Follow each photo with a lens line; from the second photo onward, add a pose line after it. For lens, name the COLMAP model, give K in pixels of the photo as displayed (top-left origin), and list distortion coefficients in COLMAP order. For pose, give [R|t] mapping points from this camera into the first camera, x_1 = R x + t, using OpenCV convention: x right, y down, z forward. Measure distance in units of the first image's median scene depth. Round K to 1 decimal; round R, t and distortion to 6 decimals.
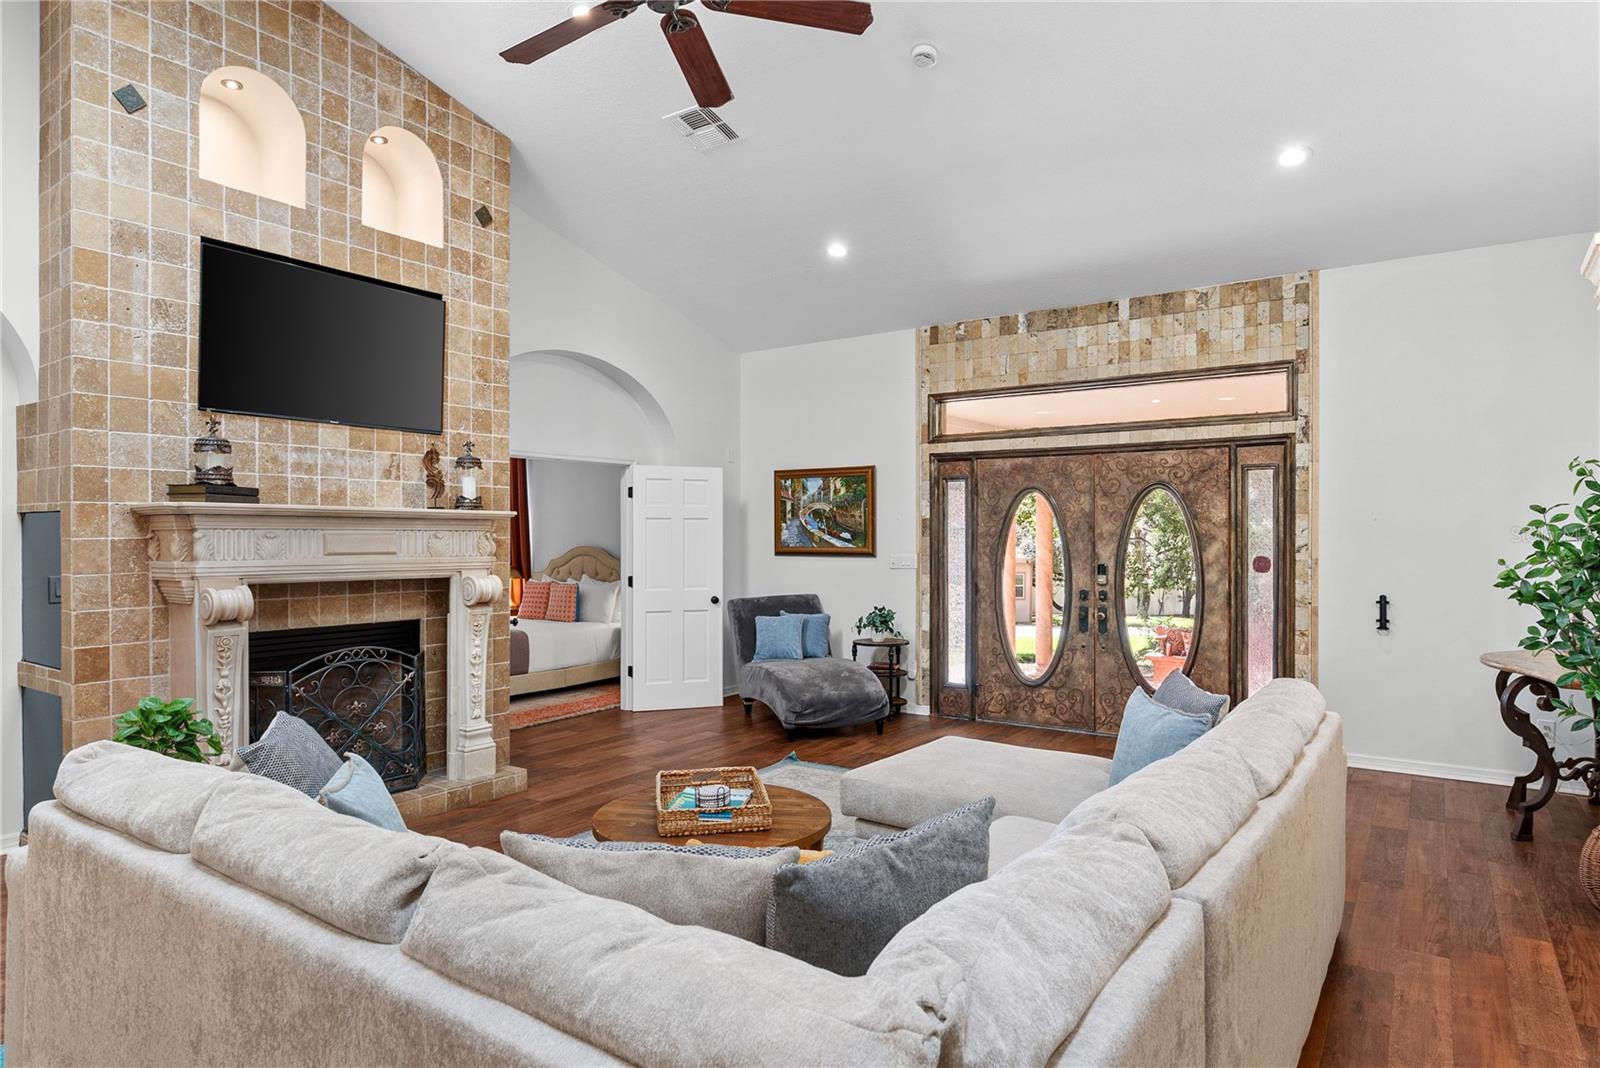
lens RADIAL K [[900.5, 0, 841.4], [0, 900.5, 535.6], [0, 0, 1]] dist [-0.003964, -0.000785]
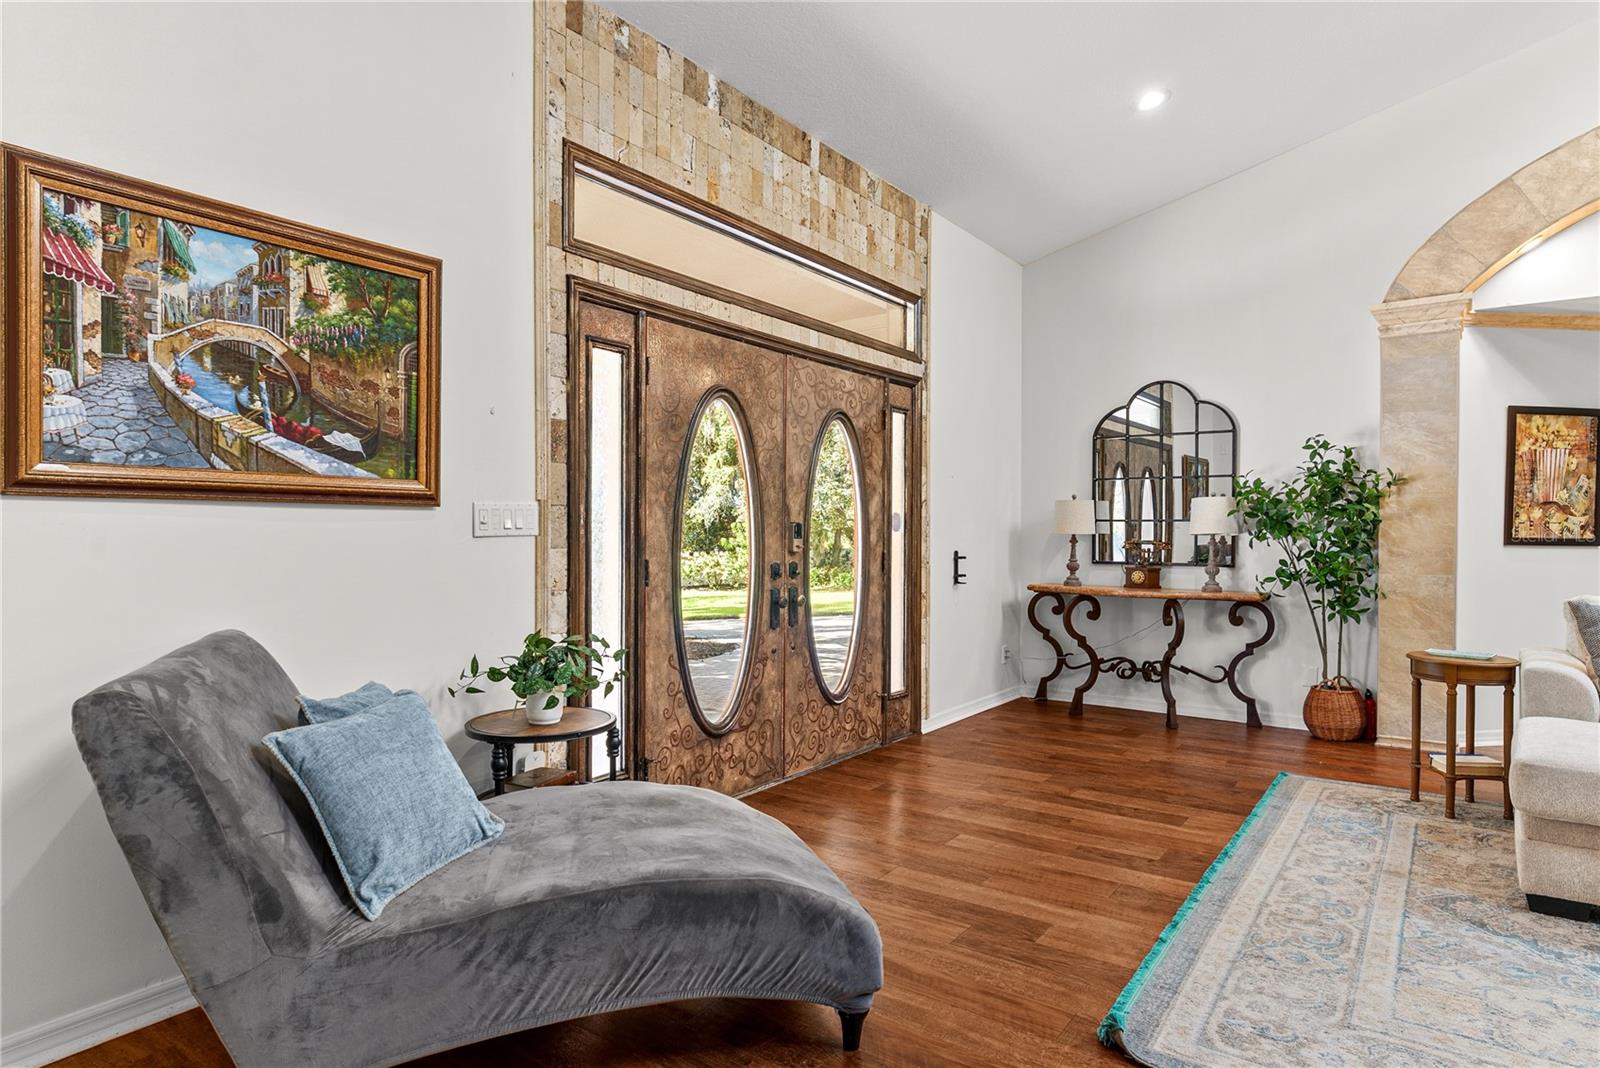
lens RADIAL K [[900.5, 0, 811.1], [0, 900.5, 544.2], [0, 0, 1]] dist [-0.003964, -0.000785]
pose [[0.055192, -0.011618, 0.998408, -0.401831], [-0.000520, 0.999932, 0.011664, 0.042911], [-0.998476, -0.001163, 0.055182, 1.020461]]
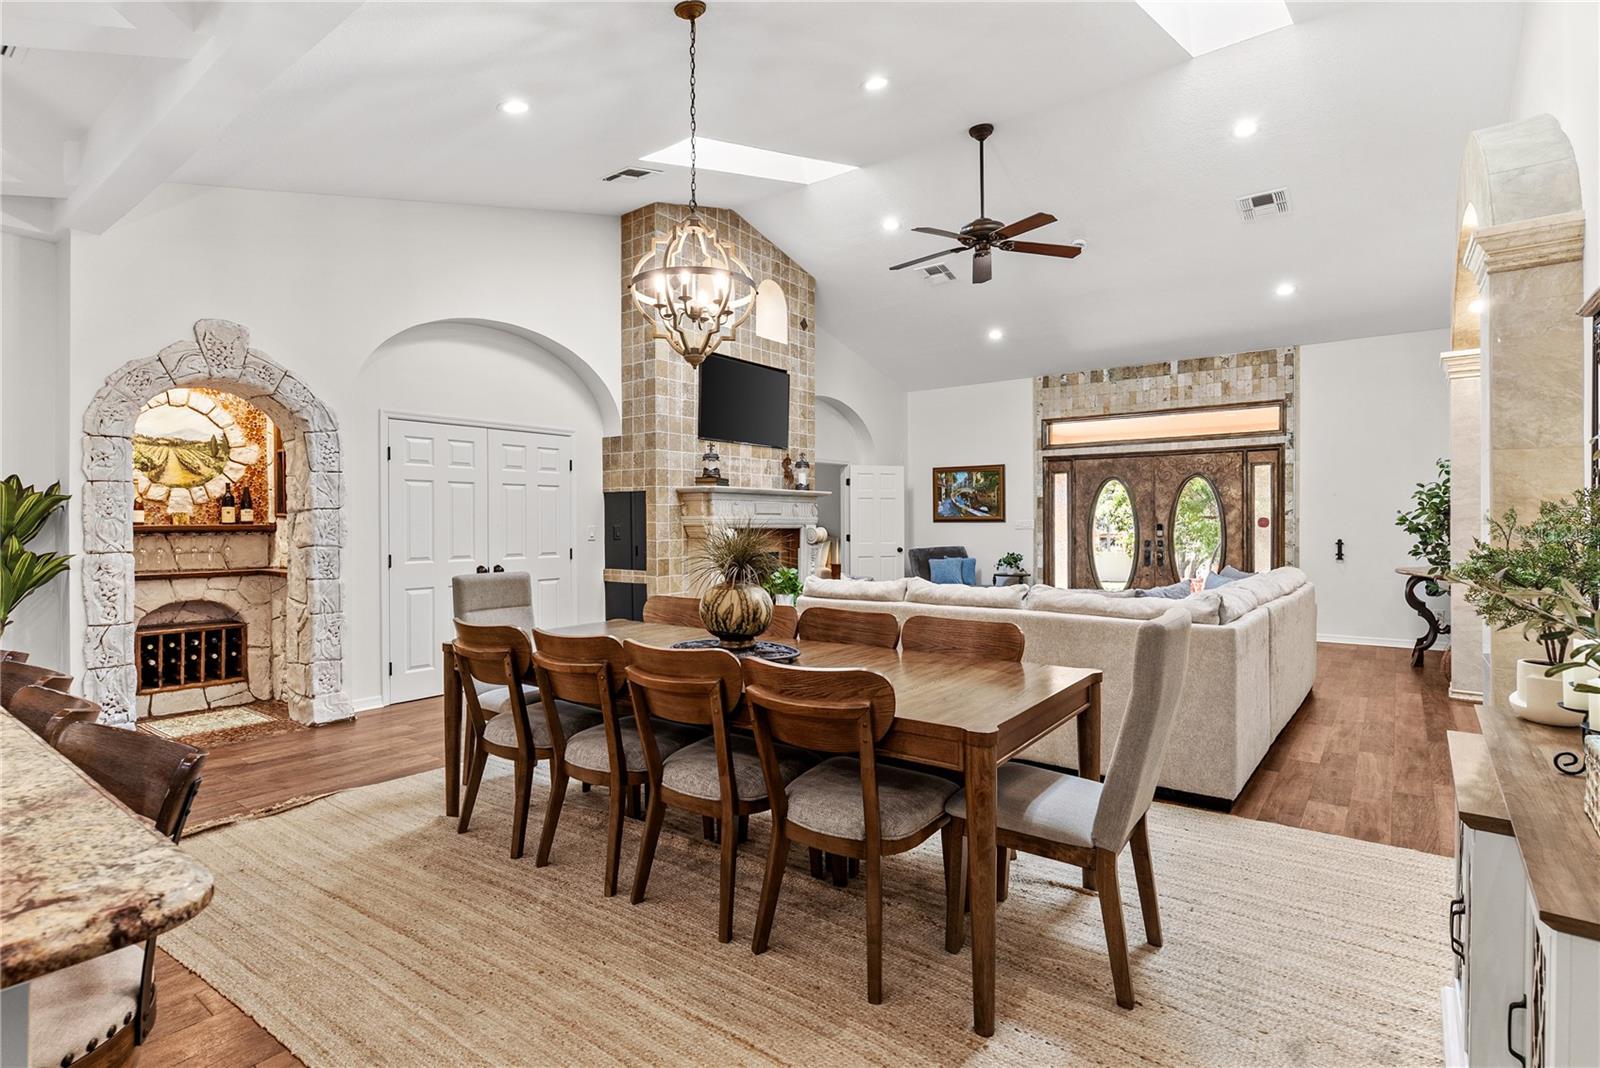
lens RADIAL K [[786.8, 0, 801.3], [0, 786.8, 525.4], [0, 0, 1]] dist [0.003671, 0.000268]
pose [[0.997590, -0.001848, -0.069353, -0.275619], [0.001992, 0.999996, 0.002014, 0.032147], [0.069349, -0.002147, 0.997590, -0.496206]]
